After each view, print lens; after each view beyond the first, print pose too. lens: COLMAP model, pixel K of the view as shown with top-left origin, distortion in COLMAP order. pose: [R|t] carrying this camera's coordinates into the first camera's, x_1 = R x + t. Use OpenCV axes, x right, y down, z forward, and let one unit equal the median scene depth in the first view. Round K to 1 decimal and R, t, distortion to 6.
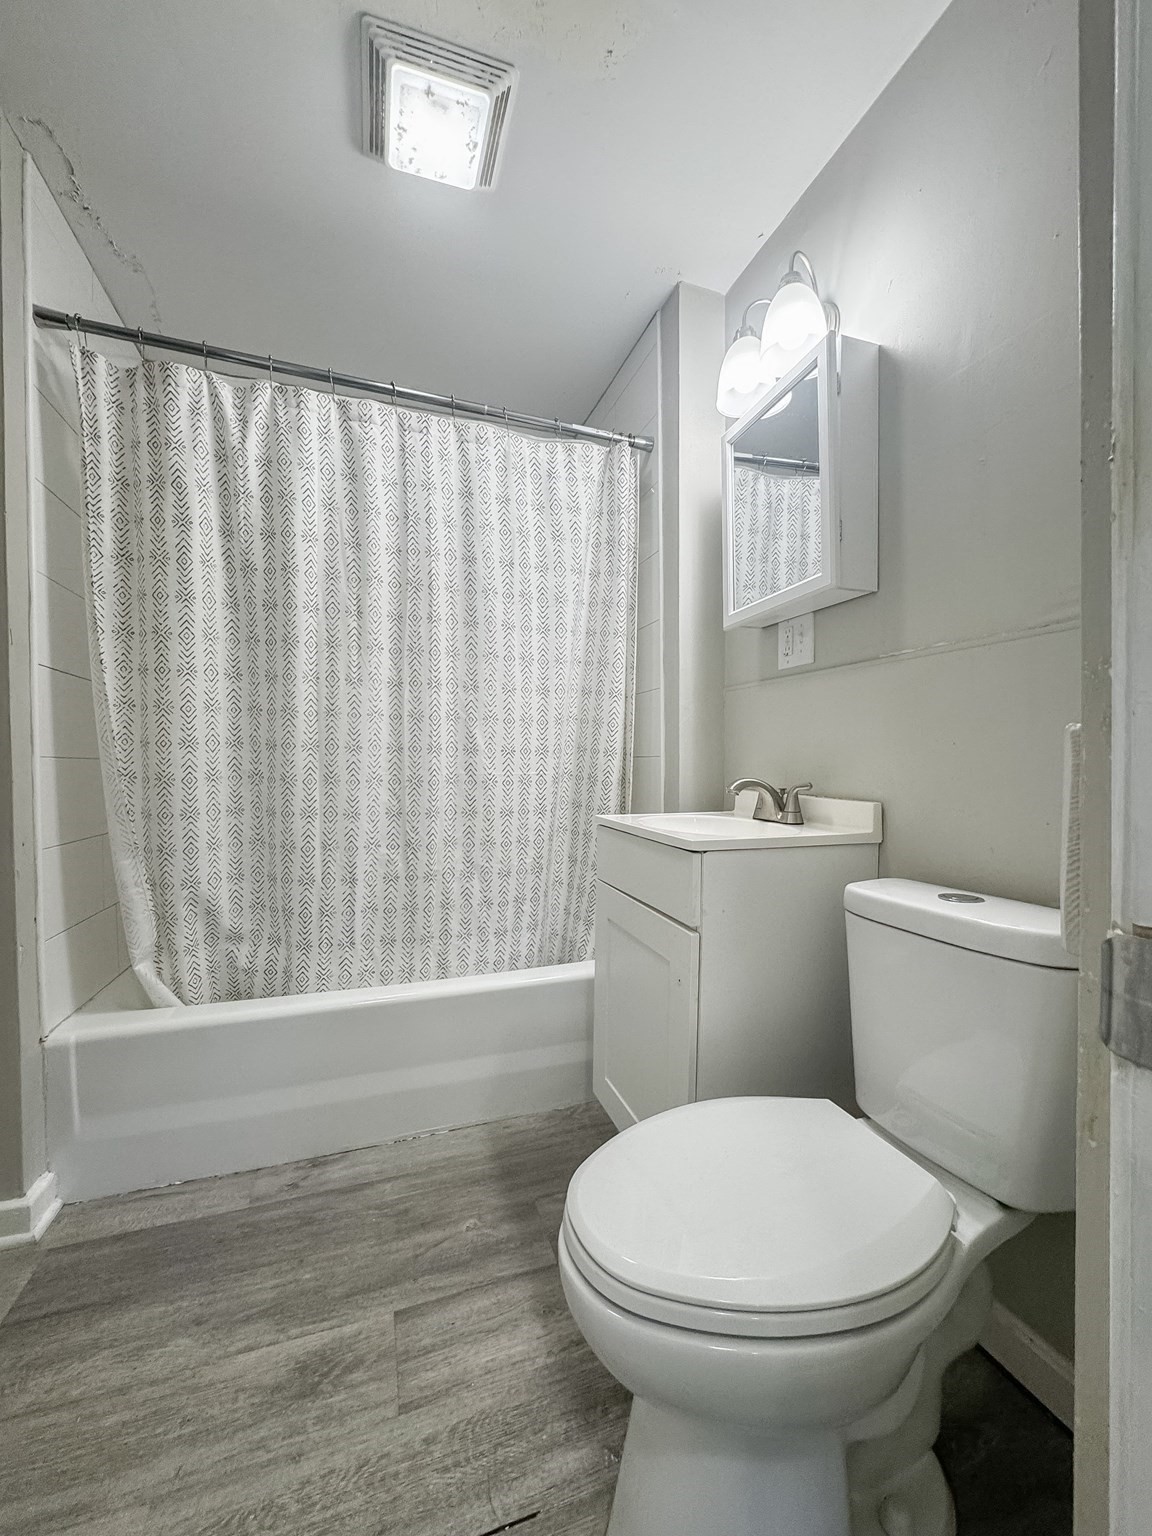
lens RADIAL K [[611.1, 0, 576.0], [0, 611.1, 768.0], [0, 0, 1]] dist [-0.003552, -0.000228]
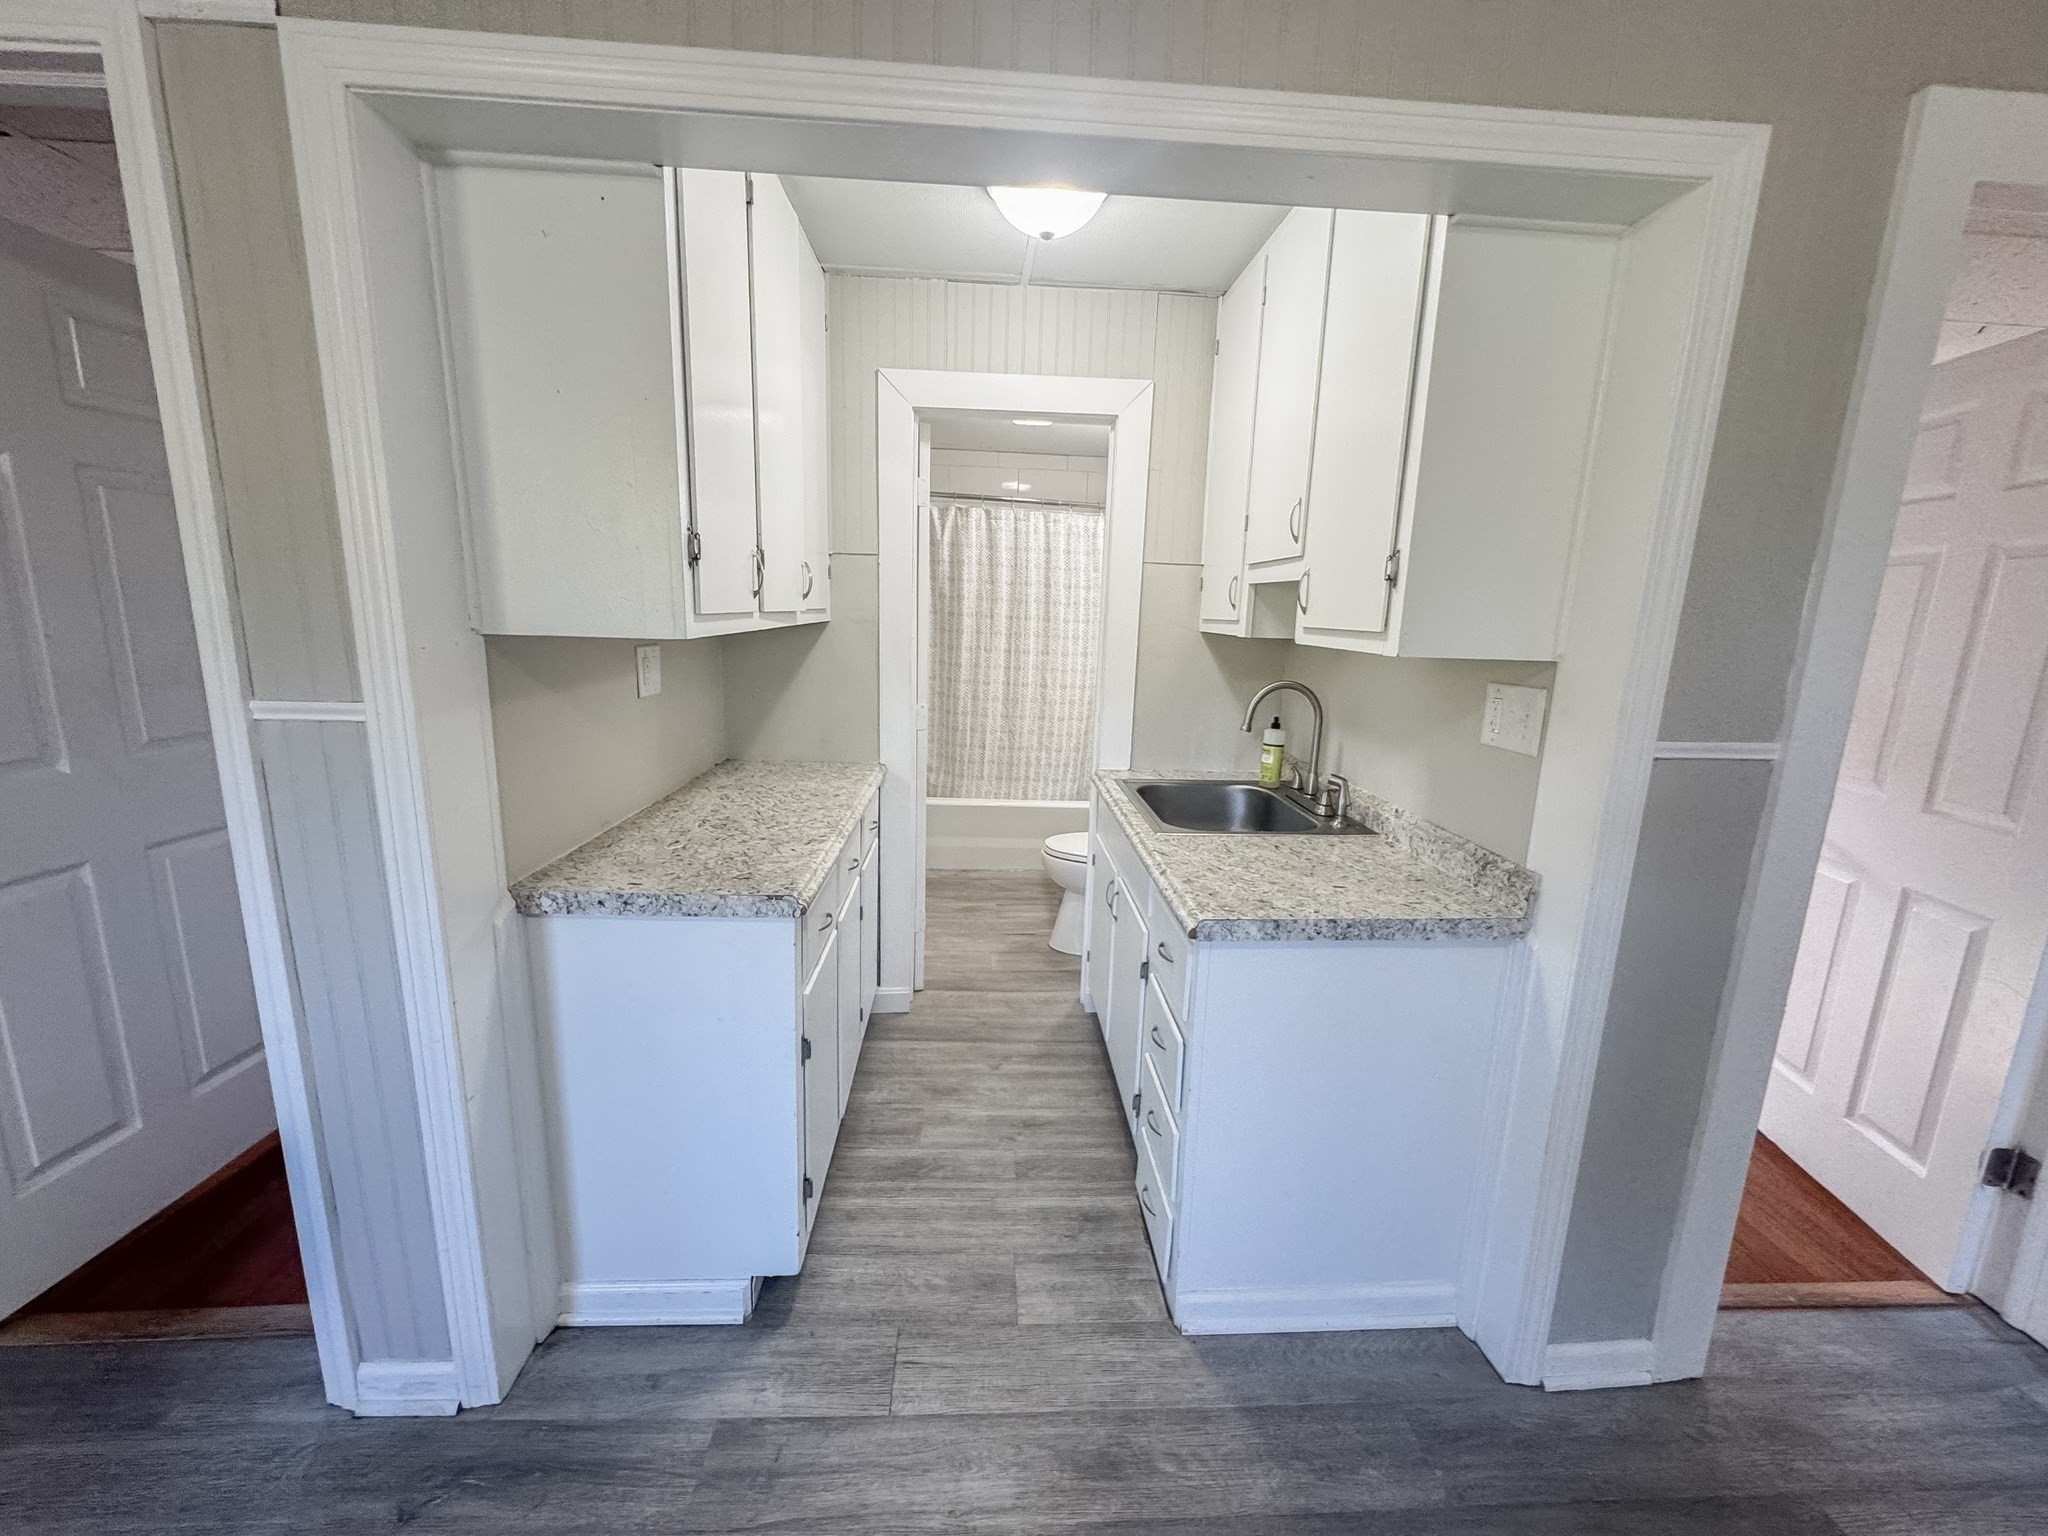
lens RADIAL K [[816.7, 0, 1023.8], [0, 816.7, 774.7], [0, 0, 1]] dist [-0.000482, 0.000178]
pose [[0.963246, 0.092236, -0.252290, 0.470481], [-0.043408, 0.980305, 0.192662, -0.263296], [0.265091, -0.174630, 0.948278, -1.602508]]
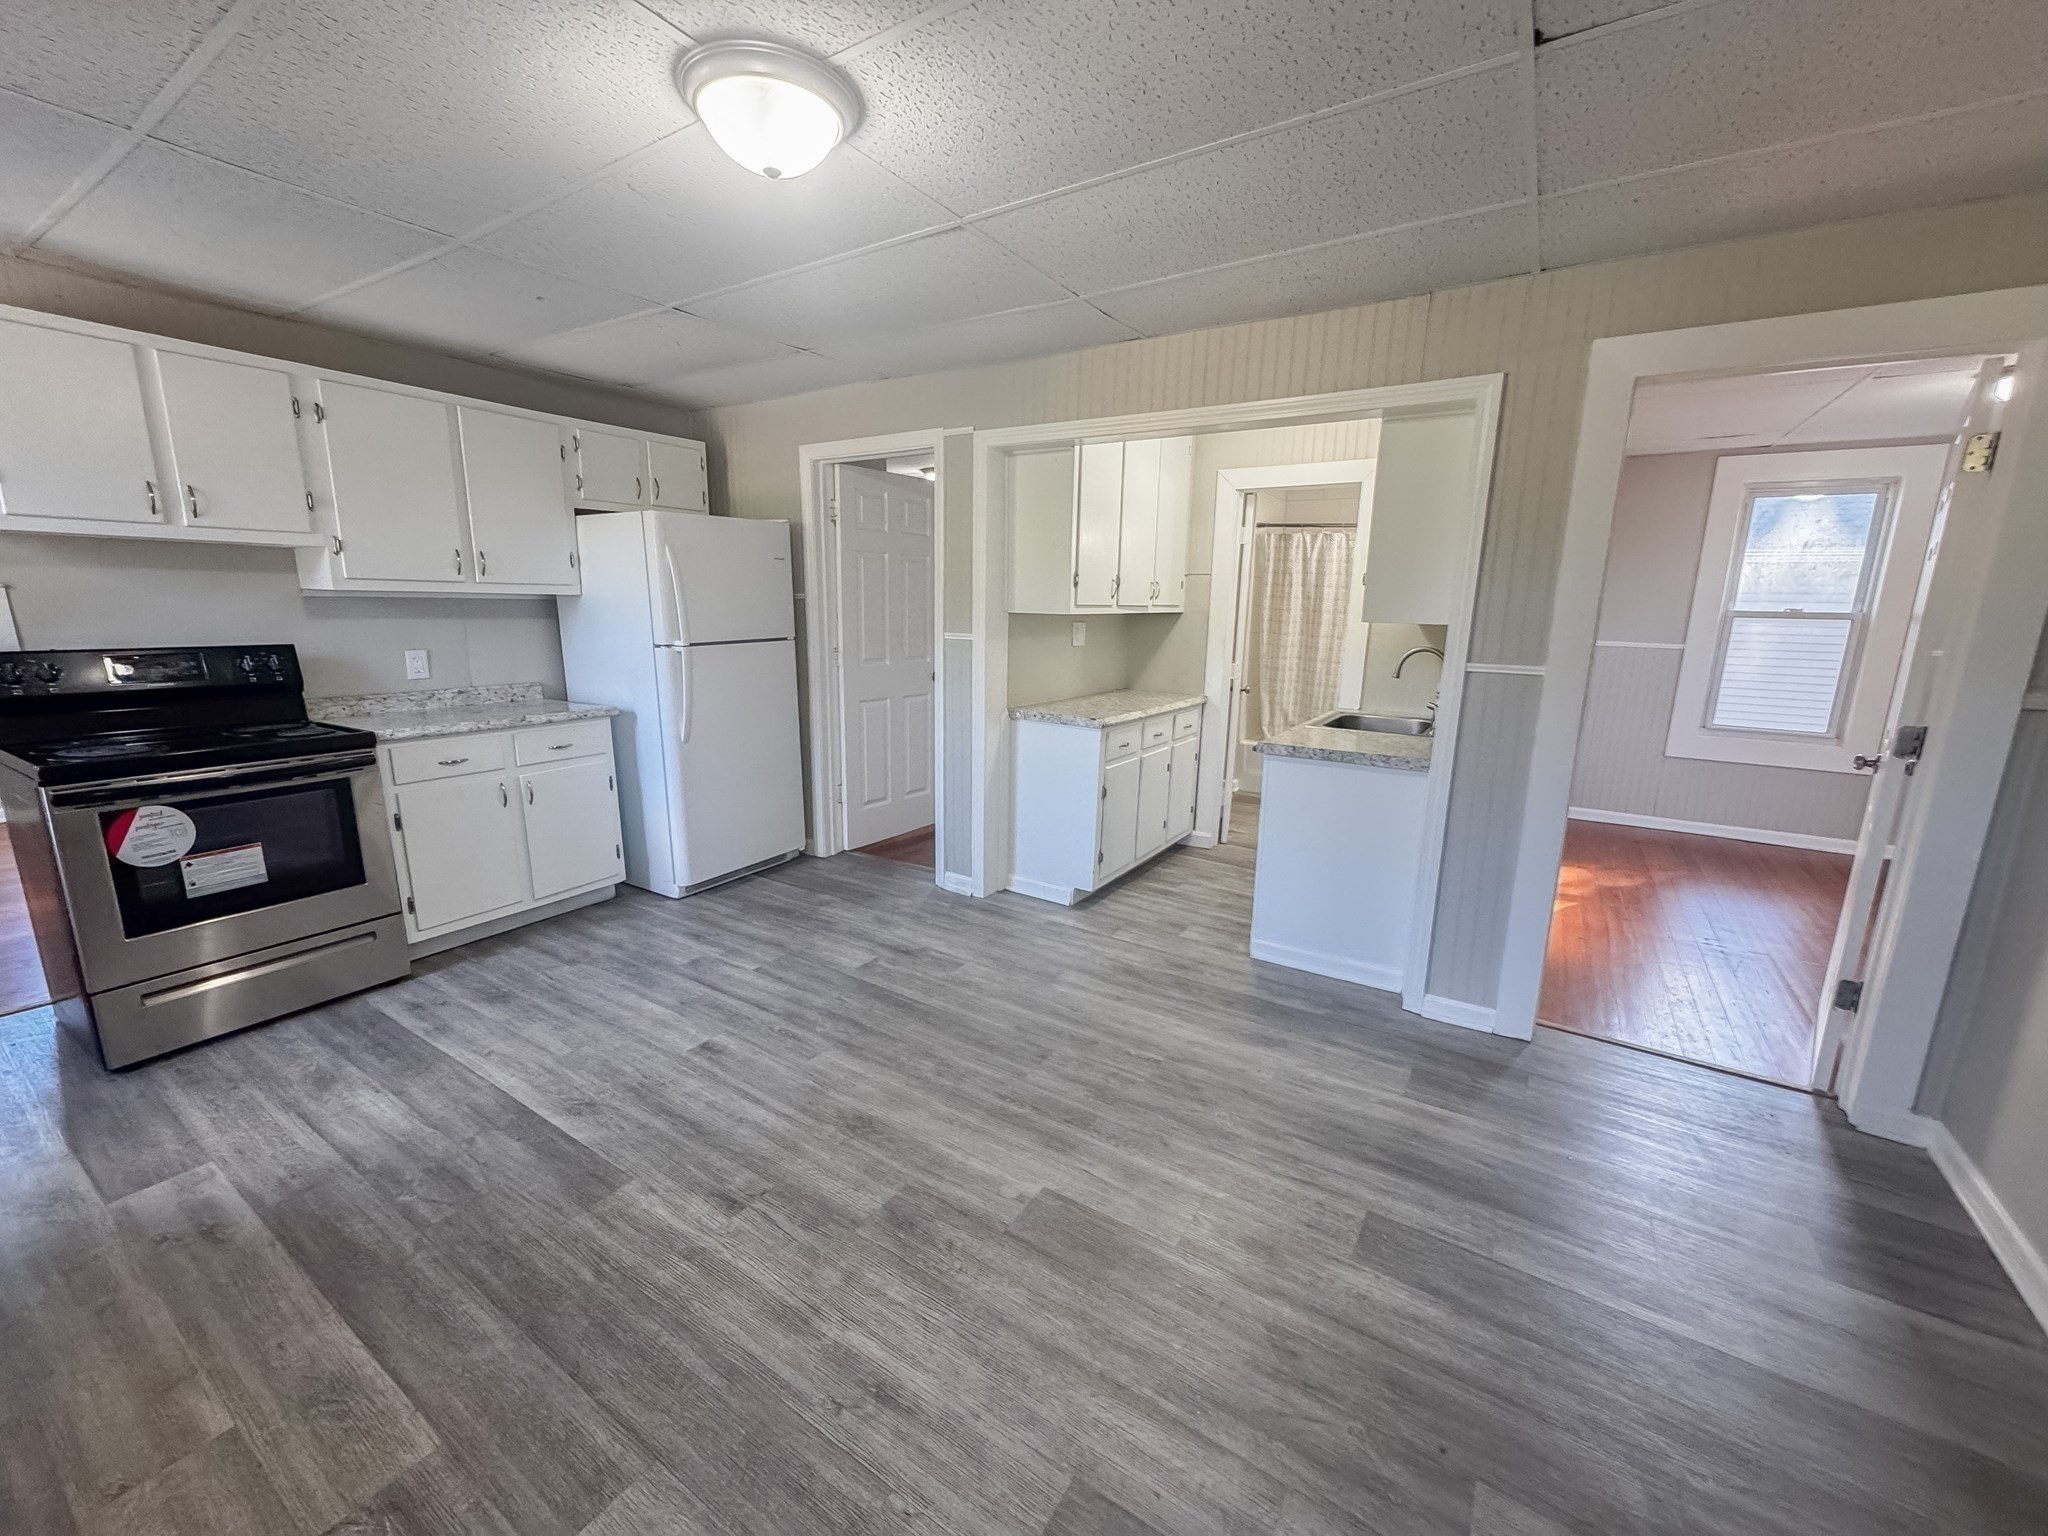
lens RADIAL K [[826.9, 0, 1030.8], [0, 826.9, 774.5], [0, 0, 1]] dist [0.000763, 0.000231]
pose [[0.632172, 0.184569, -0.752524, 1.645985], [-0.037573, 0.977374, 0.208153, -0.261186], [0.773916, -0.103314, 0.624804, -2.428498]]
